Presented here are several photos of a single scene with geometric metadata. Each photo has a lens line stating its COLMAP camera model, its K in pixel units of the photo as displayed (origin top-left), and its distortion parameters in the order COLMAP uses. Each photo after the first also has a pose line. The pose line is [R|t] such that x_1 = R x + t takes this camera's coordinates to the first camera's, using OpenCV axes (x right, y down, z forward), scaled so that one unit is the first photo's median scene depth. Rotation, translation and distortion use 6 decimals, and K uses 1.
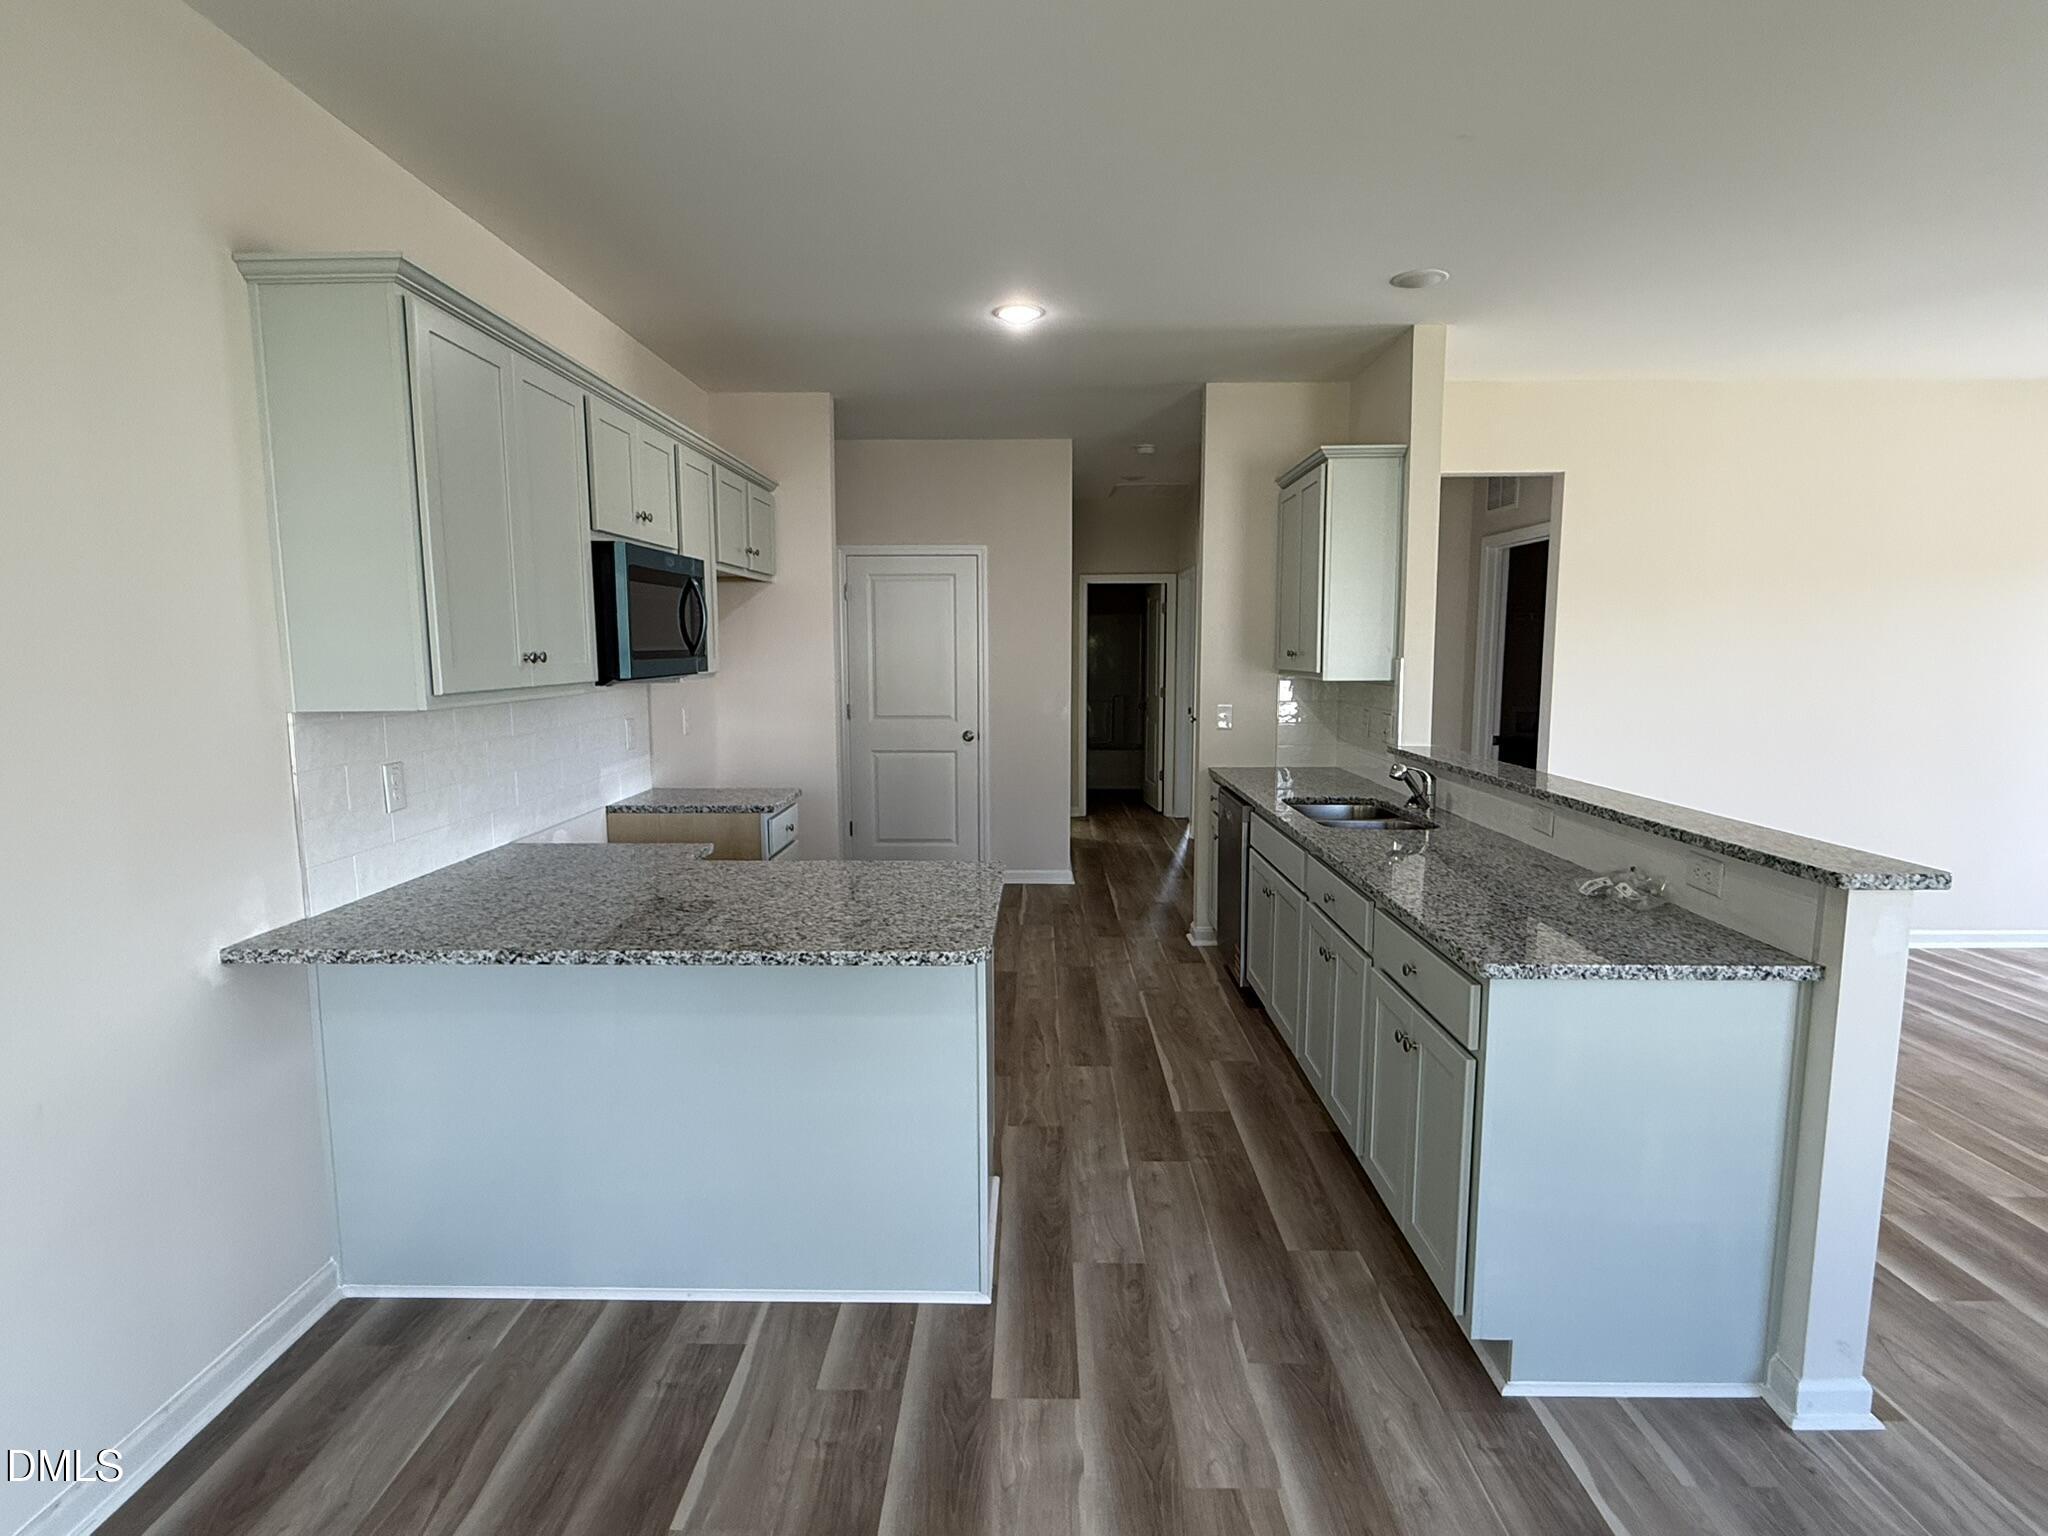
lens RADIAL K [[1067.4, 0, 1024.0], [0, 1067.4, 768.0], [0, 0, 1]] dist [0.001925, 0.000518]
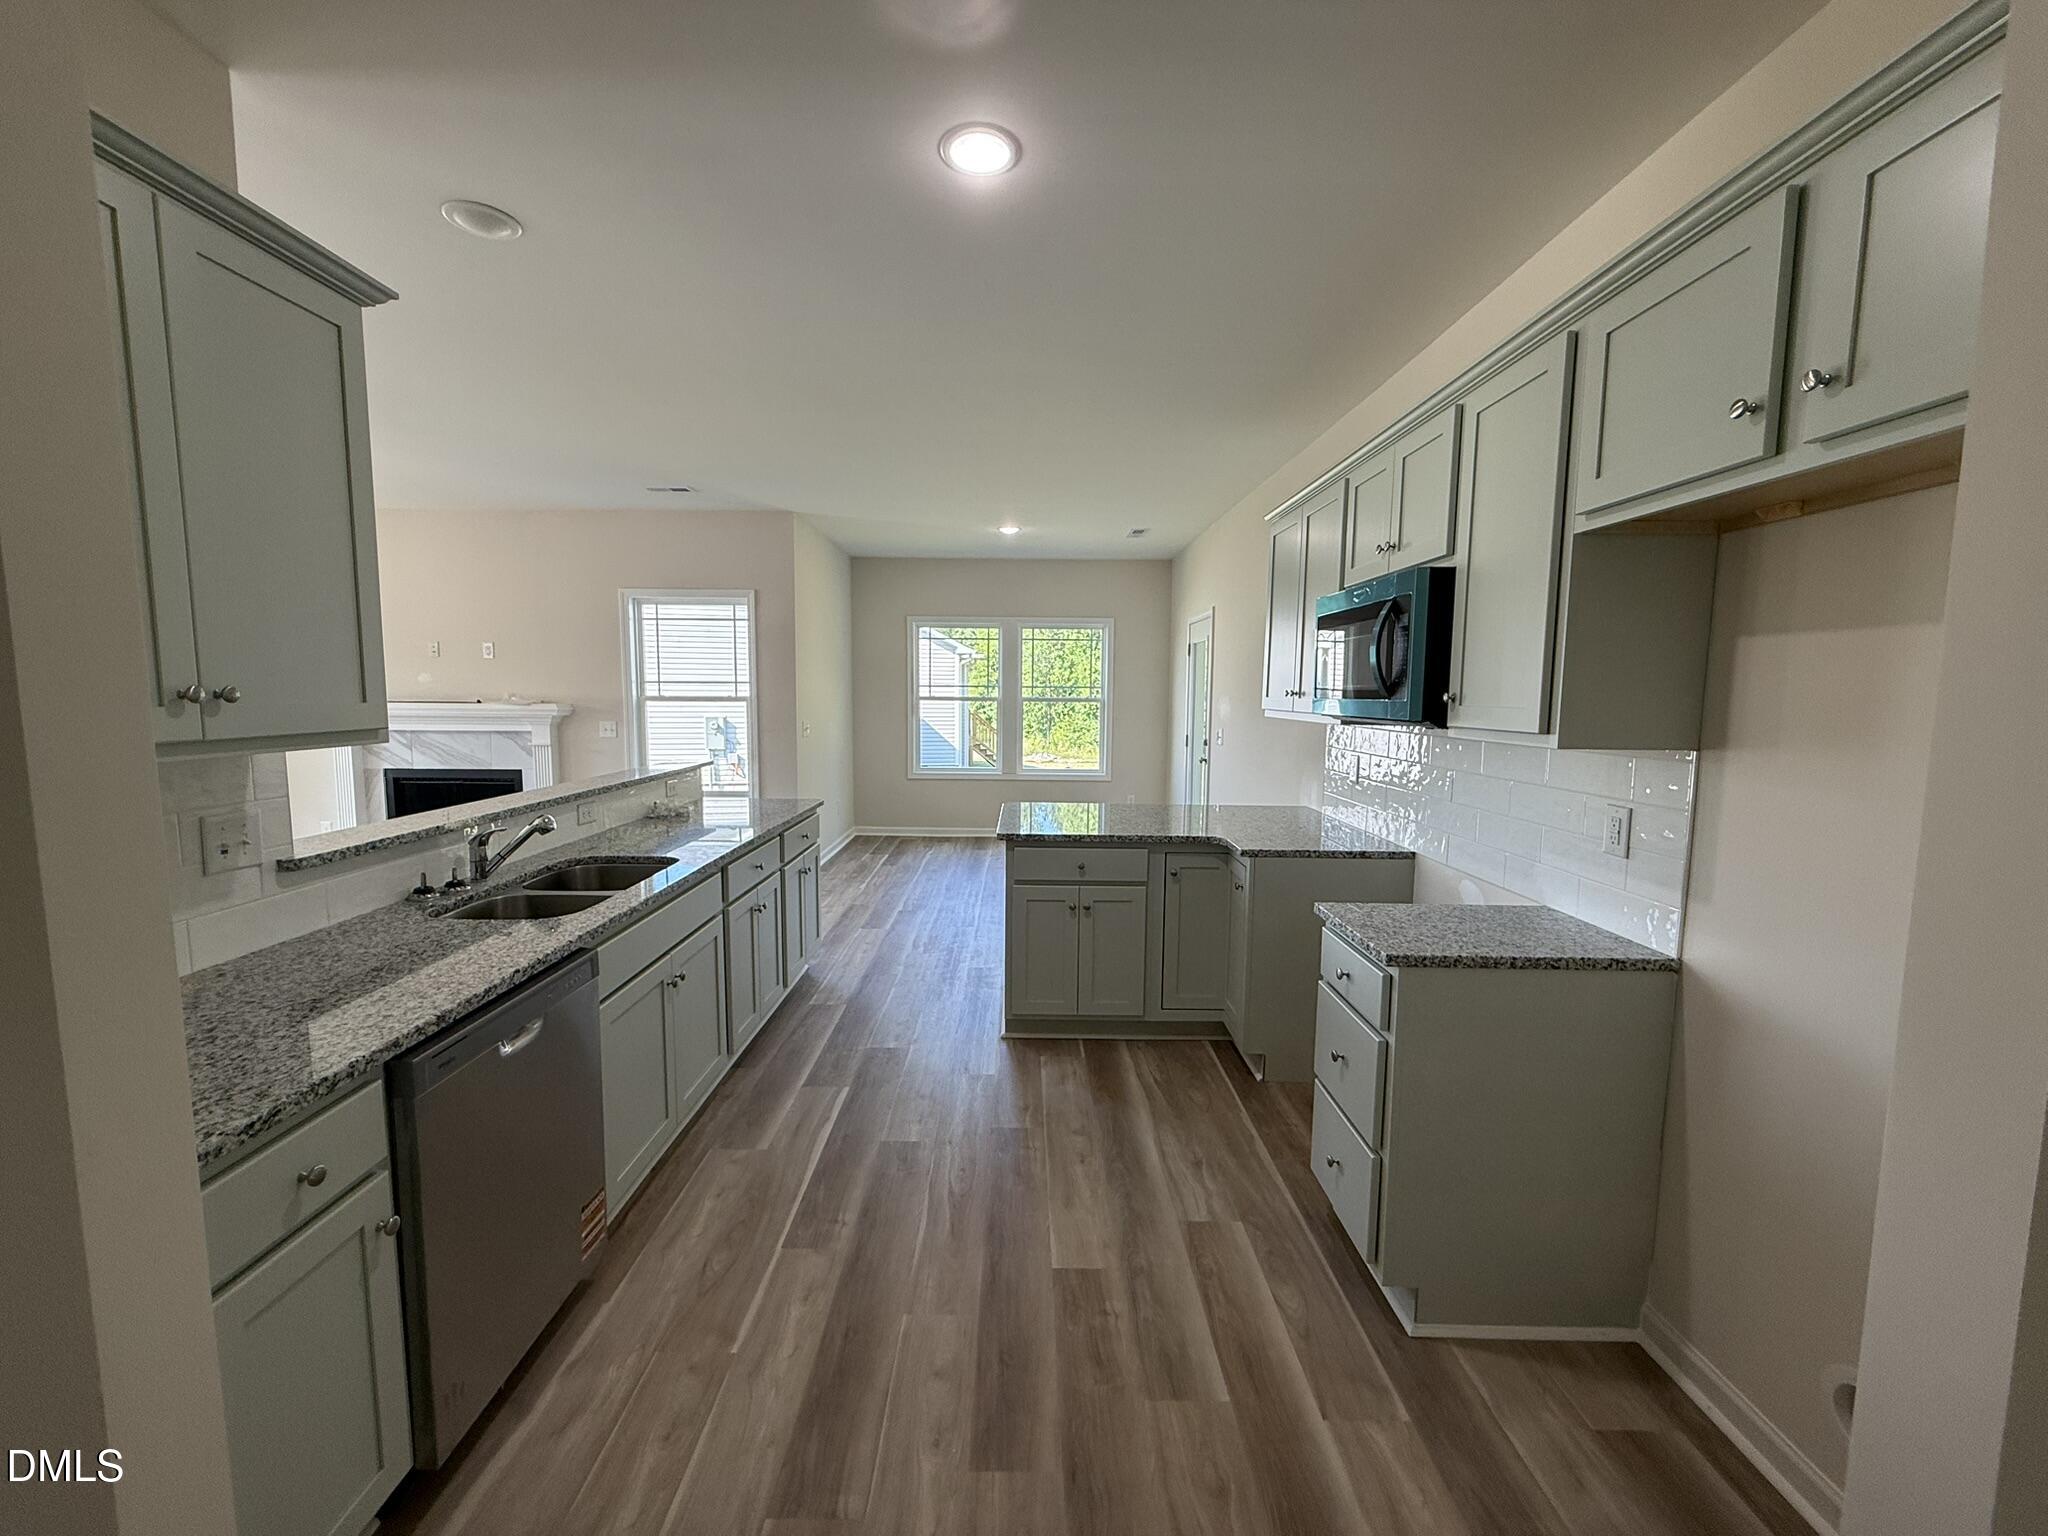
lens RADIAL K [[815.2, 0, 1017.6], [0, 815.2, 769.8], [0, 0, 1]] dist [0.000739, -0.000051]
pose [[-0.999961, -0.004857, -0.007334, -0.027176], [-0.006331, 0.976237, 0.216614, -0.177632], [0.006108, 0.216652, -0.976230, 1.568312]]
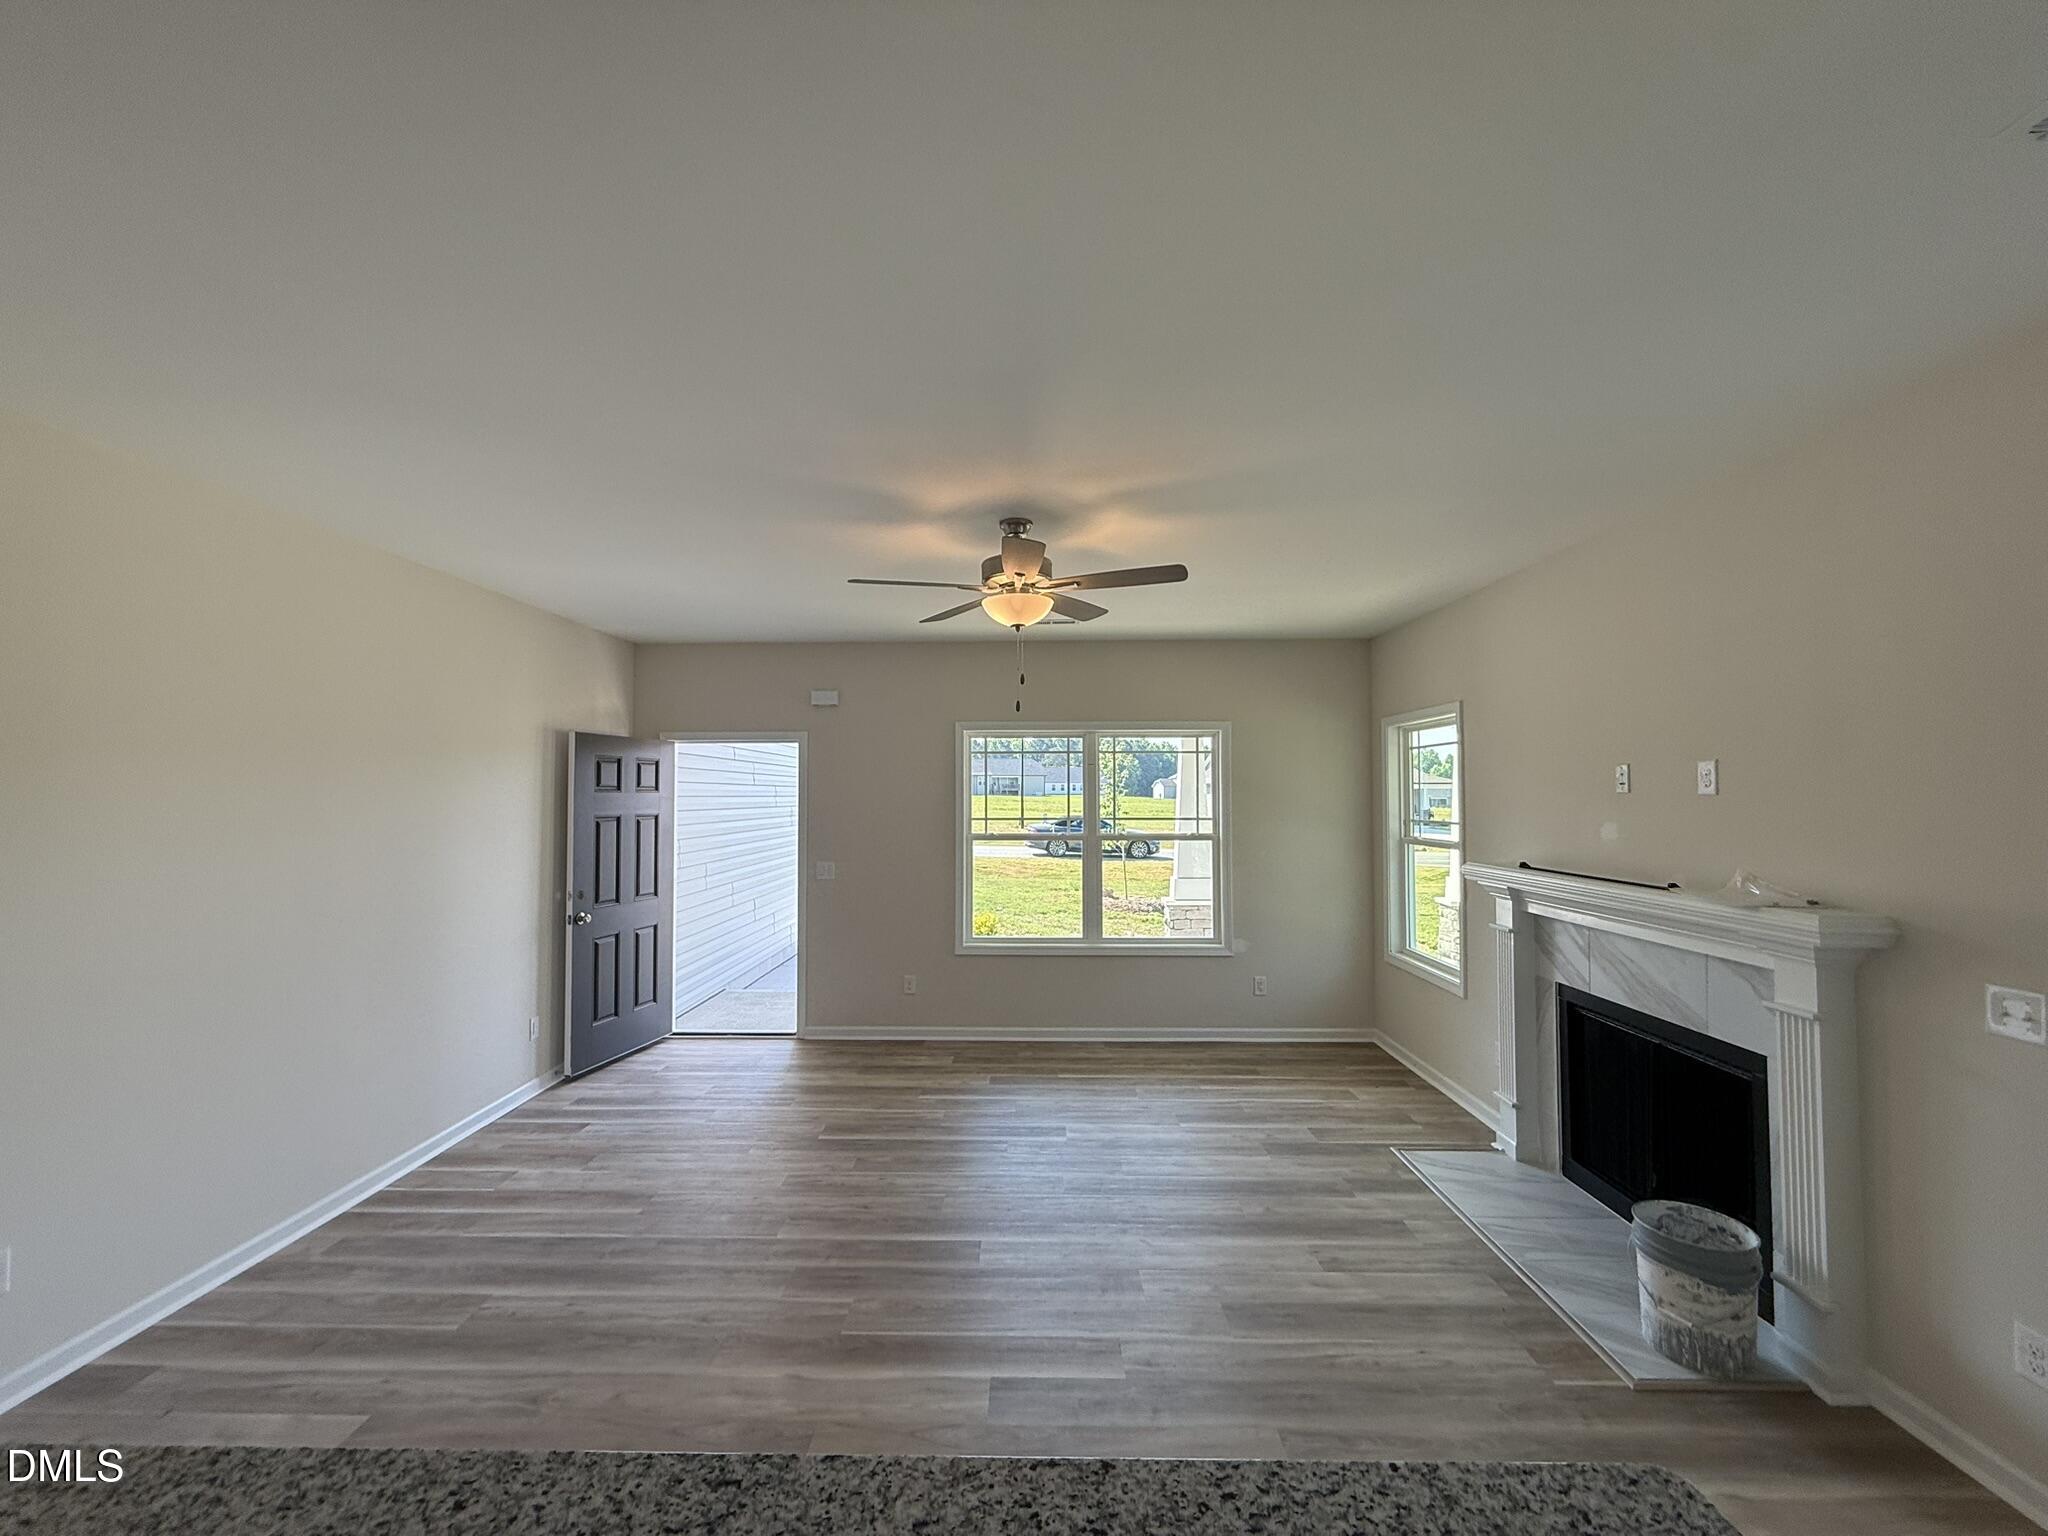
lens RADIAL K [[815.2, 0, 1017.6], [0, 815.2, 769.8], [0, 0, 1]] dist [0.000739, -0.000051]
pose [[0.006434, 0.034788, 0.999374, 0.240288], [0.116410, 0.992574, -0.035301, -0.111208], [-0.993180, 0.116564, 0.002336, 0.616215]]
